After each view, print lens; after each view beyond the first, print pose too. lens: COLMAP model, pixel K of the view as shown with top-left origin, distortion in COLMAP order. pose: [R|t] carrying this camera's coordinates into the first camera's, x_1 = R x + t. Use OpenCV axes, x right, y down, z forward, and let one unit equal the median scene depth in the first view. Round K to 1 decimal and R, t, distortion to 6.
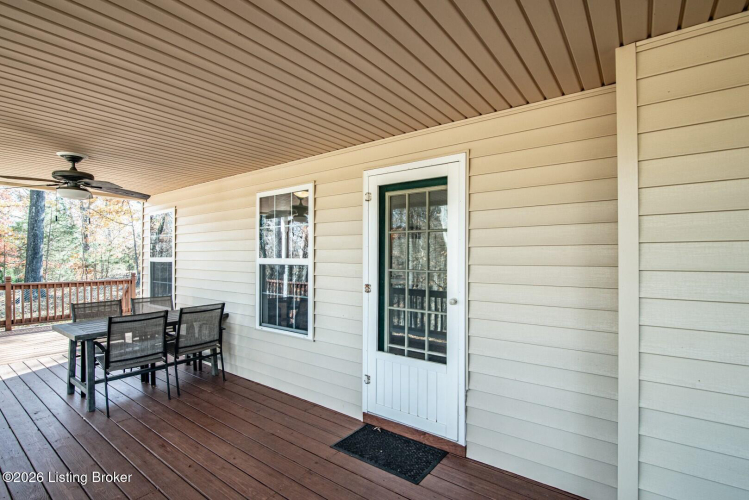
lens RADIAL K [[348.4, 0, 376.0], [0, 348.4, 251.4], [0, 0, 1]] dist [-0.013933, -0.000345]
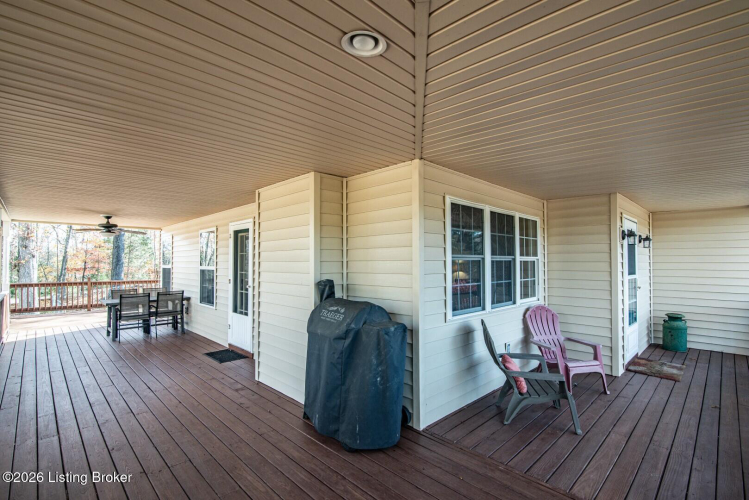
lens RADIAL K [[348.4, 0, 374.6], [0, 348.4, 253.2], [0, 0, 1]] dist [-0.013933, -0.000345]
pose [[0.987026, -0.011065, -0.160181, 0.914290], [0.010123, 0.999926, -0.006699, -0.029007], [0.160243, 0.004990, 0.987065, -0.690344]]
